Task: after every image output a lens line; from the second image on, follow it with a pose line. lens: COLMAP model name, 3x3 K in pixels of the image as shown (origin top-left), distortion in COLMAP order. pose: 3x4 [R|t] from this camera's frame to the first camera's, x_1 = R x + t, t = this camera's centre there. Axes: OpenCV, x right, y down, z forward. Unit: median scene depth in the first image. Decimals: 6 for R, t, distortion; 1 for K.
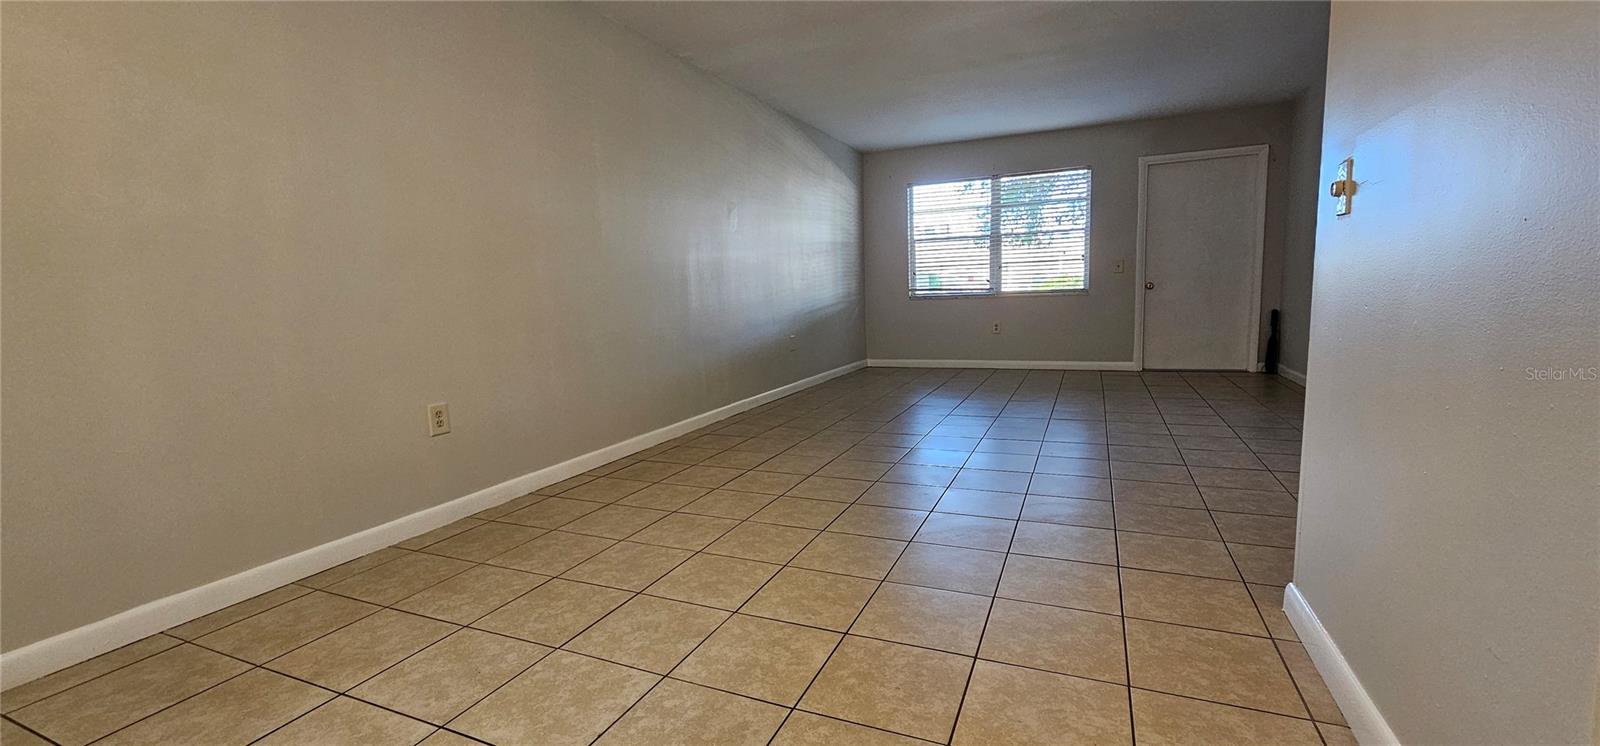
lens RADIAL K [[654.8, 0, 800.0], [0, 654.8, 369.8], [0, 0, 1]] dist [-0.002012, -0.000076]
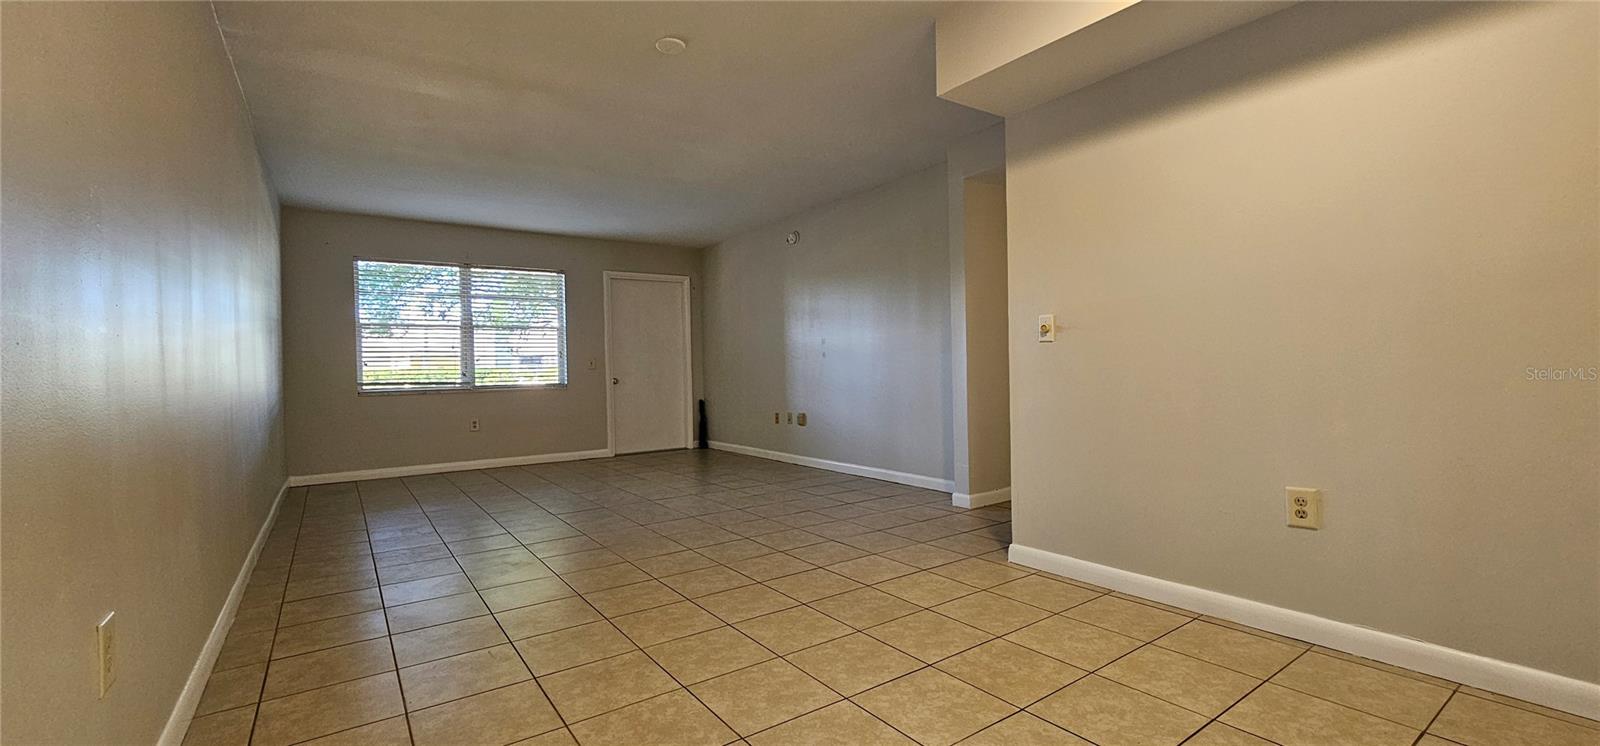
lens RADIAL K [[654.8, 0, 799.0], [0, 654.8, 376.1], [0, 0, 1]] dist [-0.002012, -0.000076]
pose [[0.510906, 0.015191, 0.859502, -0.310404], [0.105303, 0.991208, -0.080114, -0.012320], [-0.853162, 0.131439, 0.504814, 0.156412]]
